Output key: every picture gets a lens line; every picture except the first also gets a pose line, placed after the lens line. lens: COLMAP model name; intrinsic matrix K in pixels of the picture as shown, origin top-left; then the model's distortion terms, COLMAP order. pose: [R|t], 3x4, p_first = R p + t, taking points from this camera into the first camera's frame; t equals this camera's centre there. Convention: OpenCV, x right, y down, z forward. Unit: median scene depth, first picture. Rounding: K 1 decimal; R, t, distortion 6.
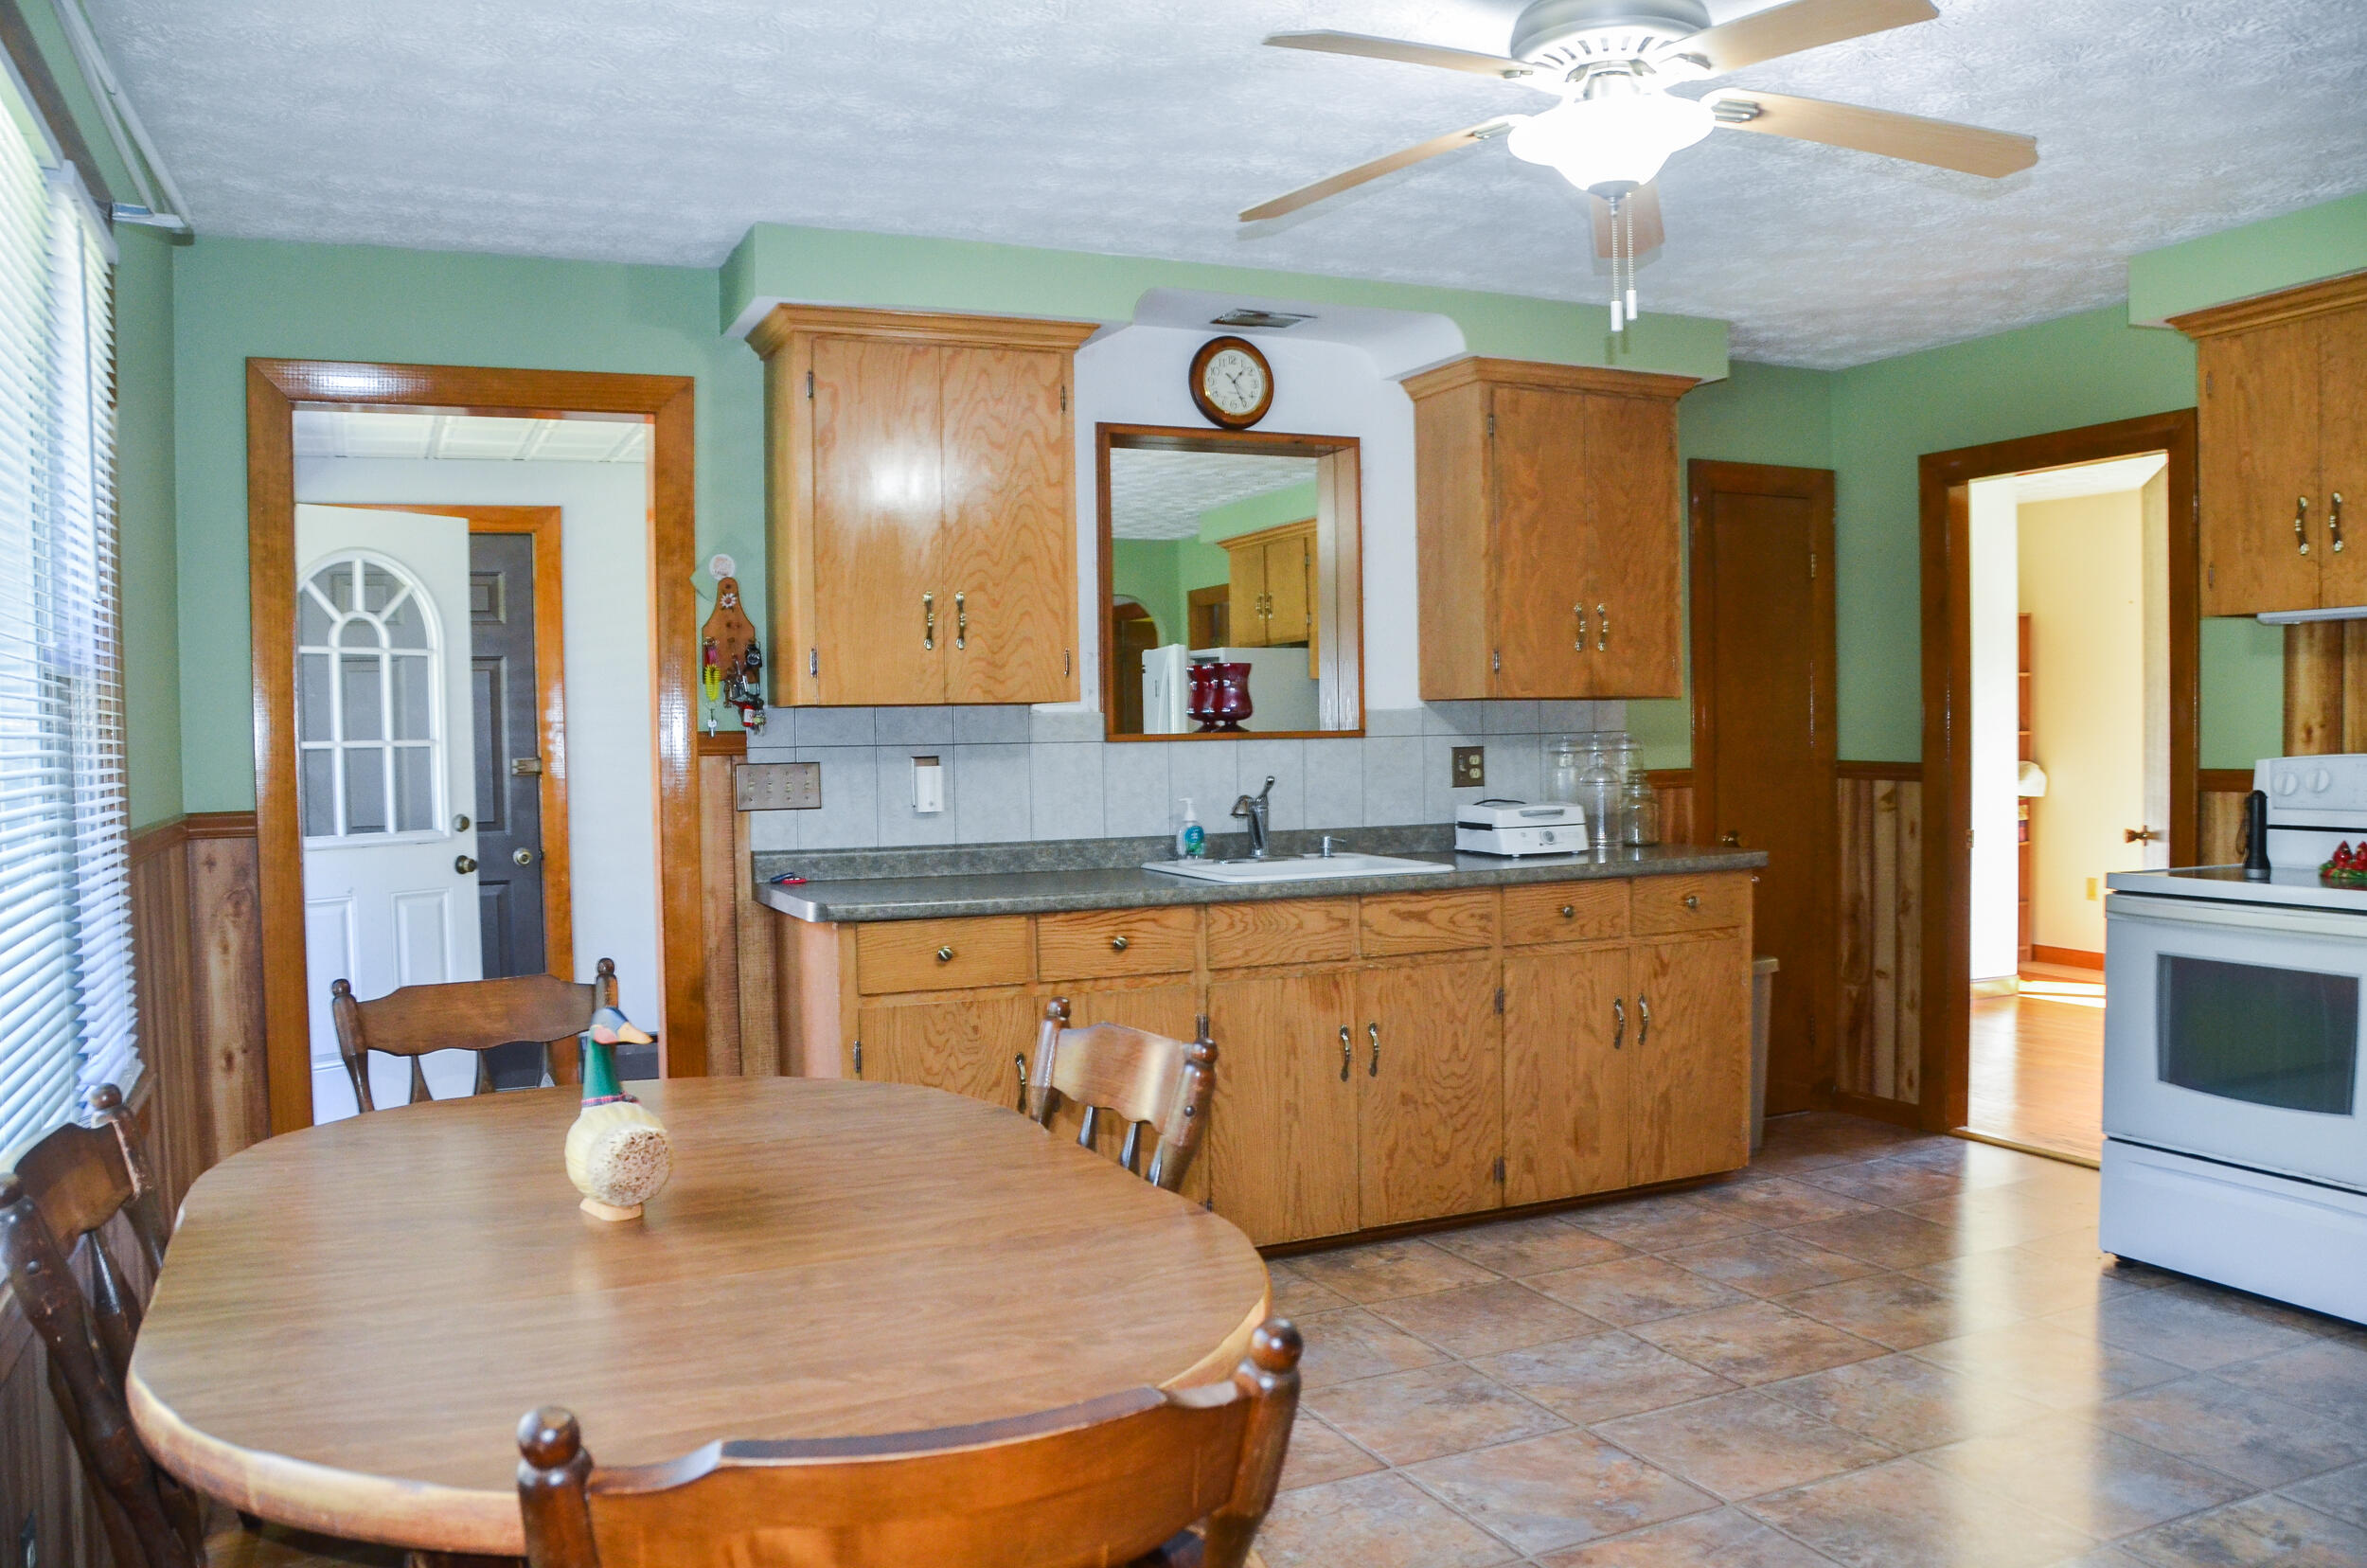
lens RADIAL K [[1806.7, 0, 1168.7], [0, 1806.7, 809.8], [0, 0, 1]] dist [-0.166227, 0.108041]
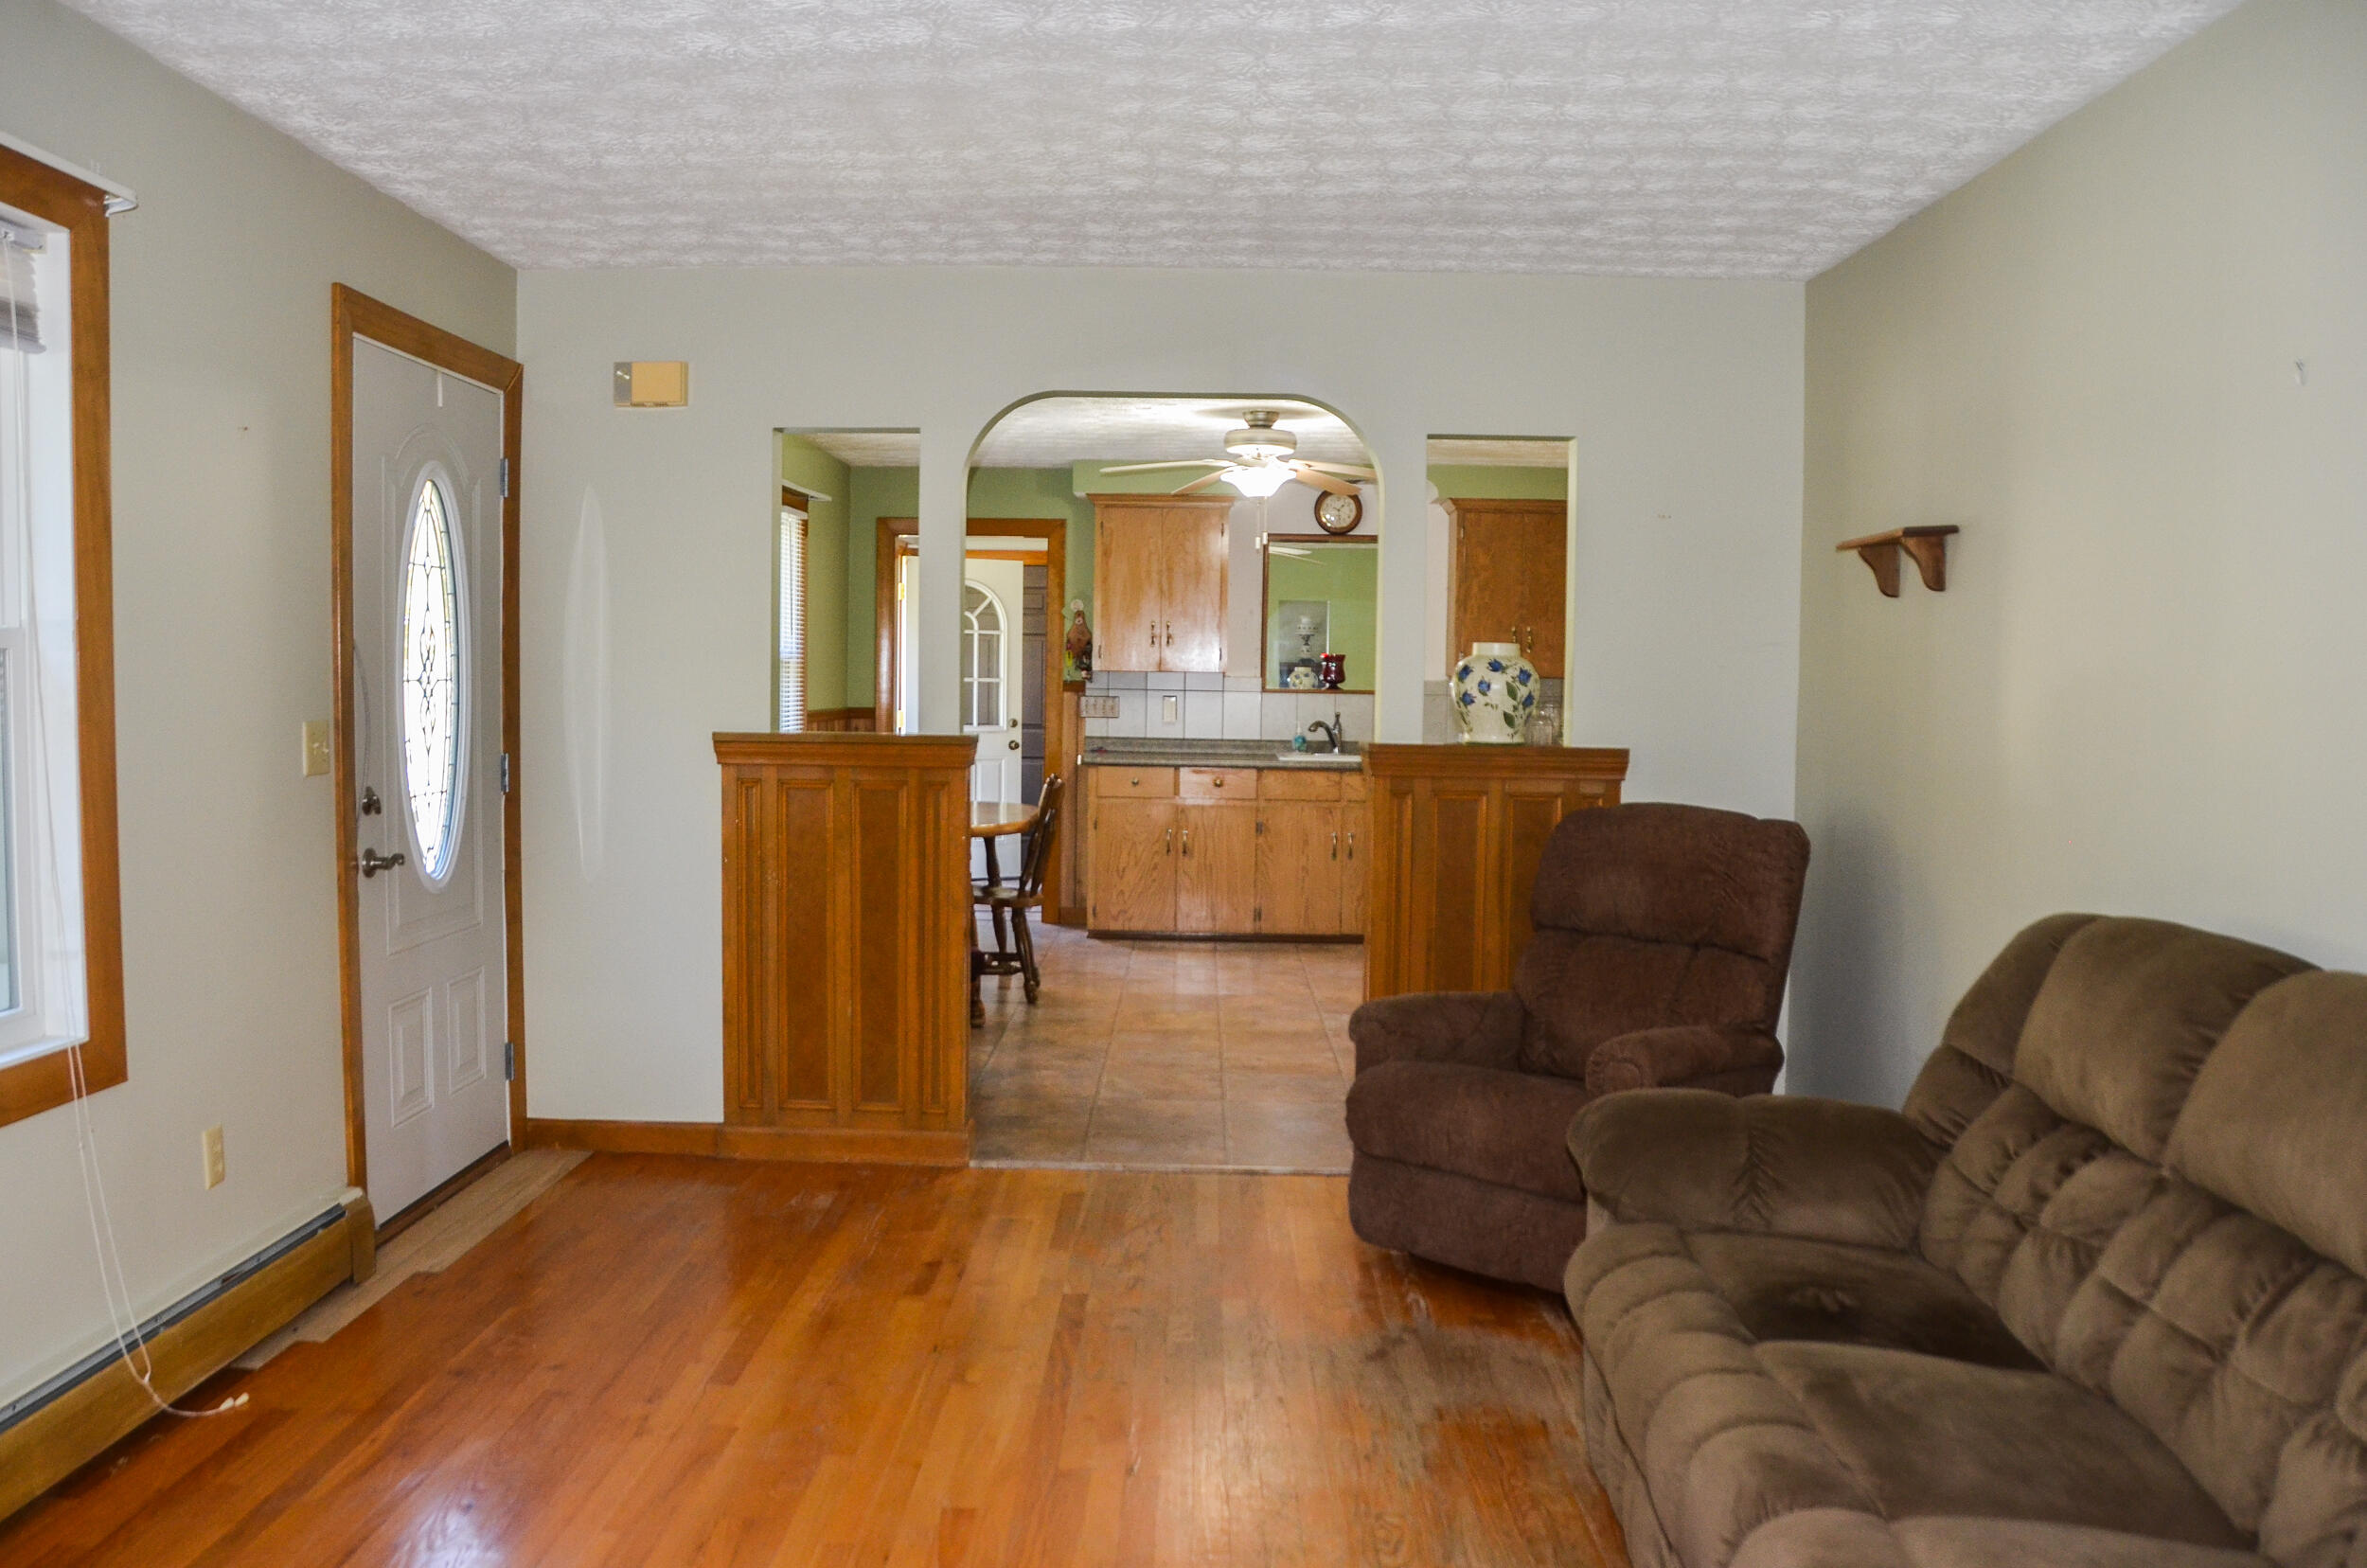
lens RADIAL K [[1845.0, 0, 1172.5], [0, 1845.0, 821.5], [0, 0, 1]] dist [-0.168447, 0.125308]
pose [[0.905916, 0.063420, -0.418682, 0.761182], [-0.048463, 0.997753, 0.046274, 0.016624], [0.420676, -0.021630, 0.906953, -0.934845]]
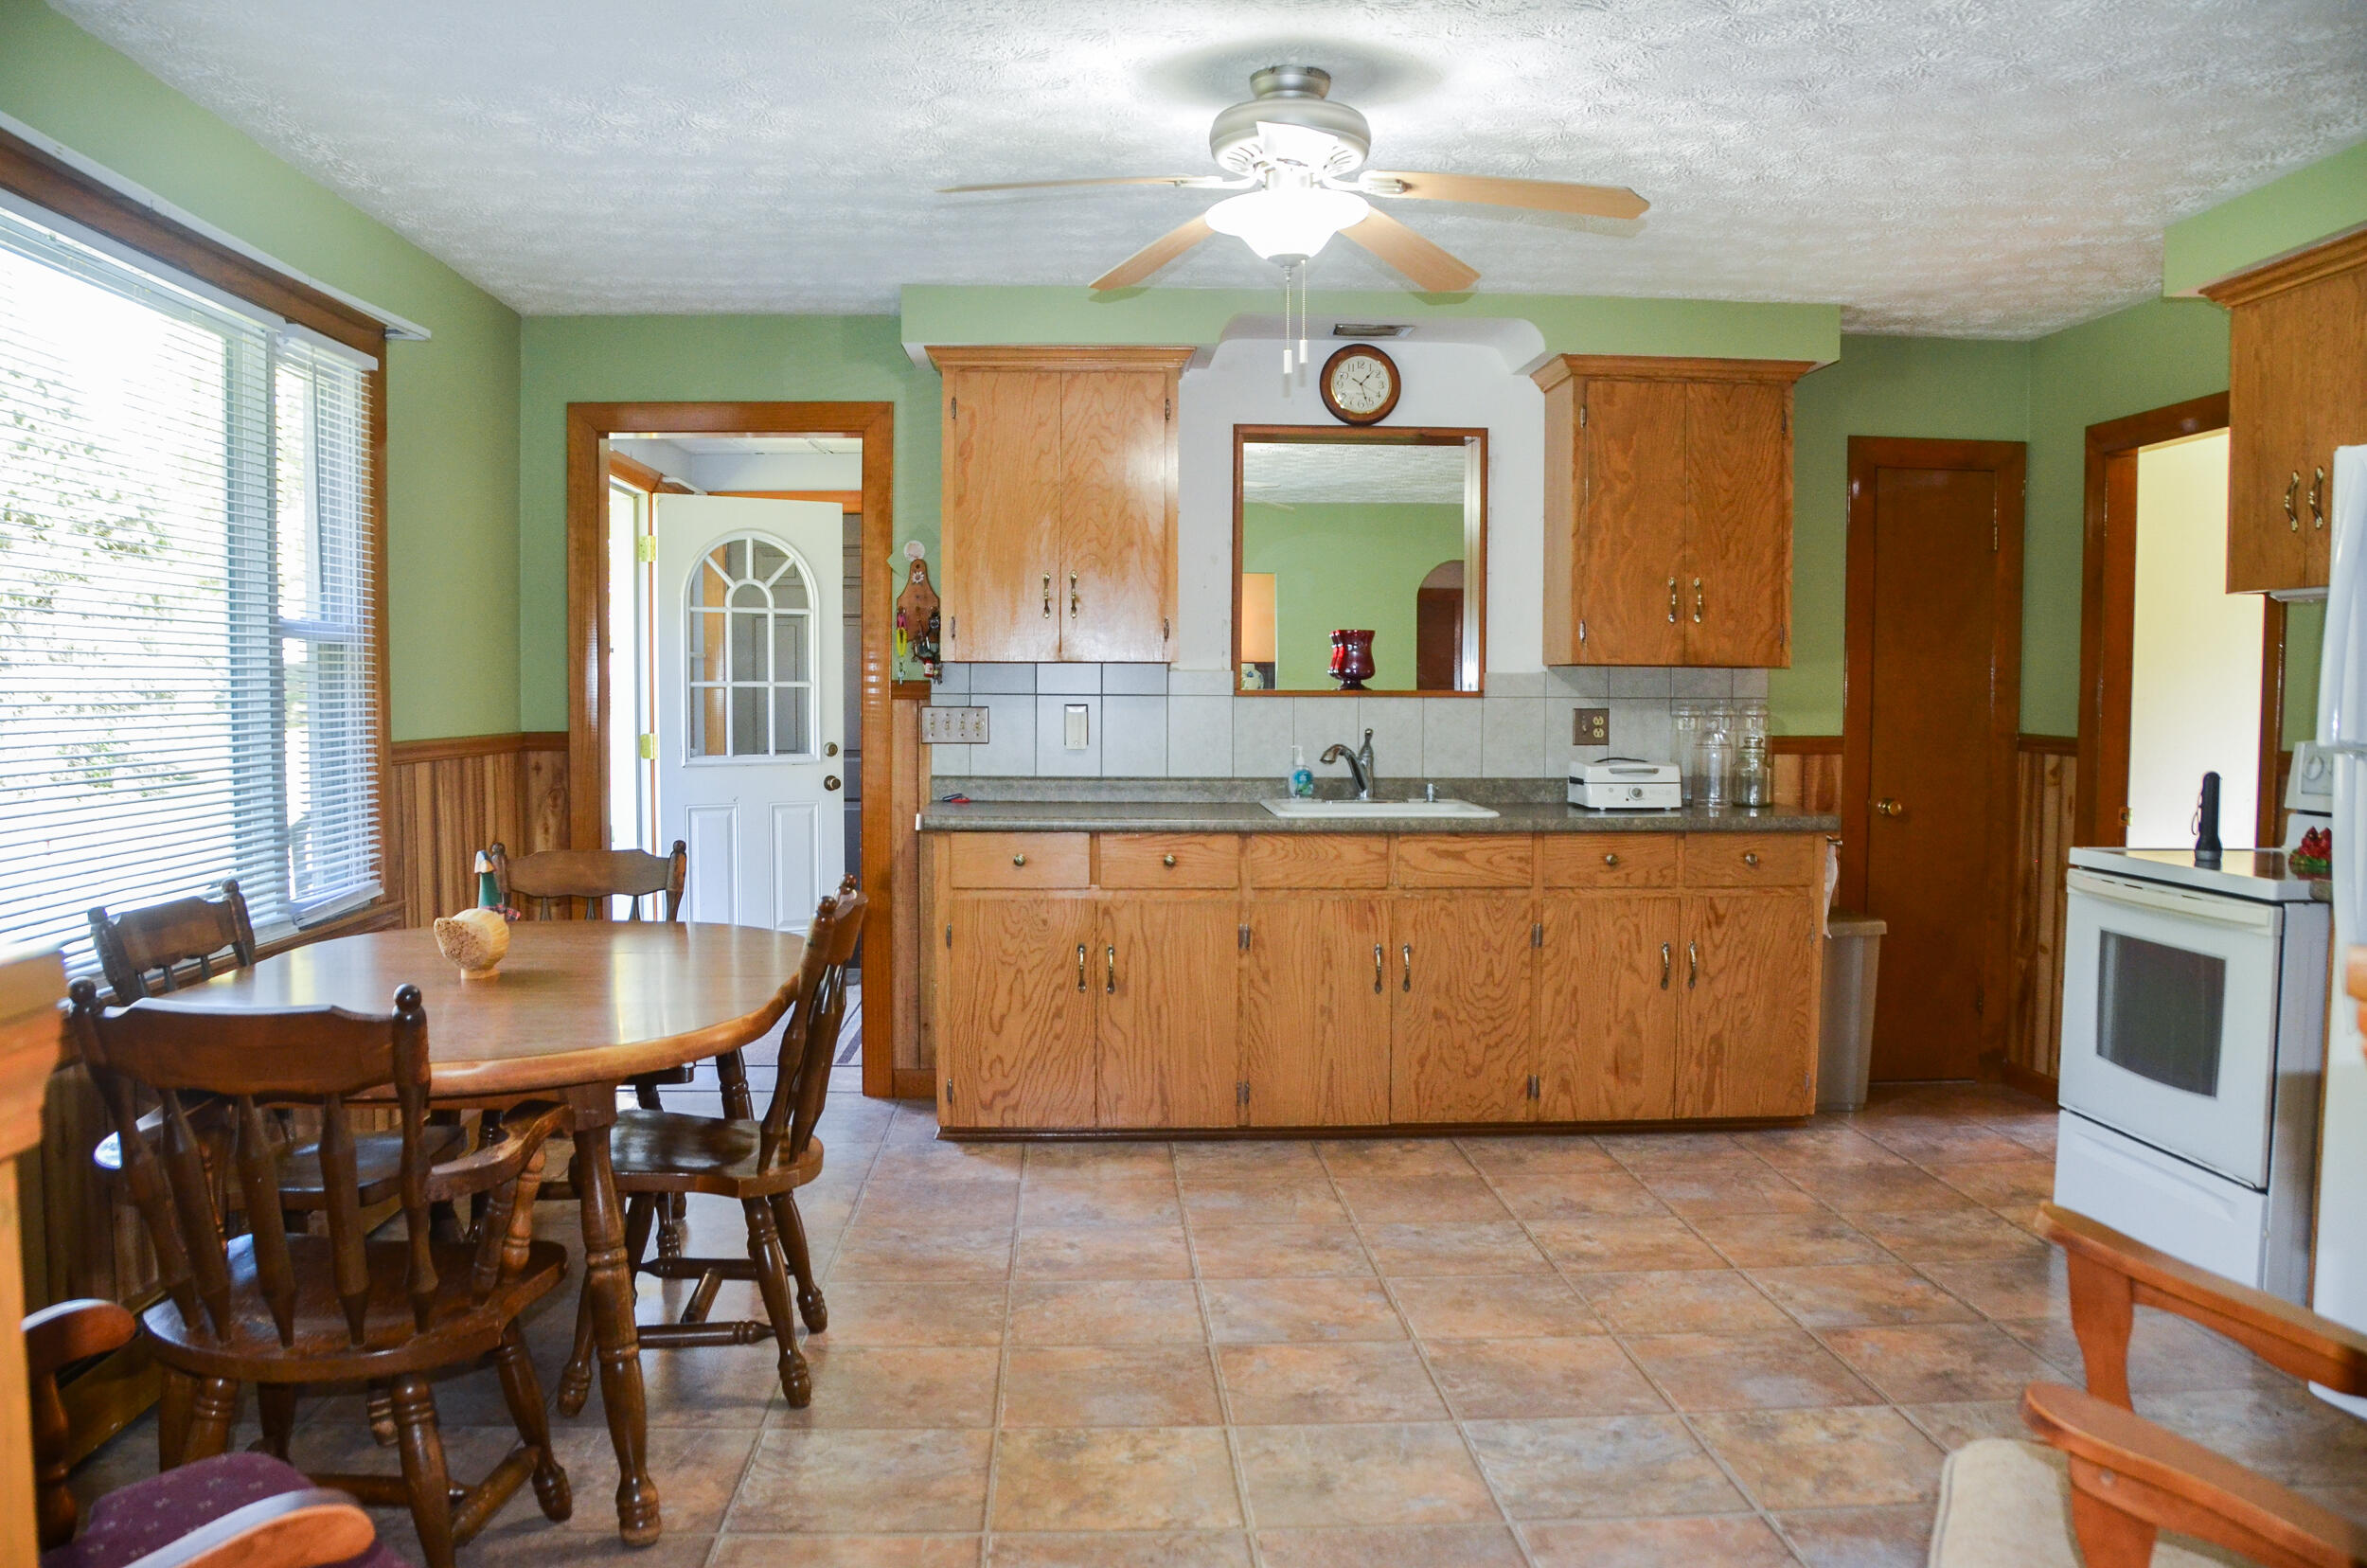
lens RADIAL K [[1806.7, 0, 1168.7], [0, 1806.7, 809.8], [0, 0, 1]] dist [-0.166227, 0.108041]
pose [[0.931850, 0.044815, -0.360066, 0.359329], [-0.035305, 0.998833, 0.032948, -0.000494], [0.361123, -0.017990, 0.932345, -0.119540]]
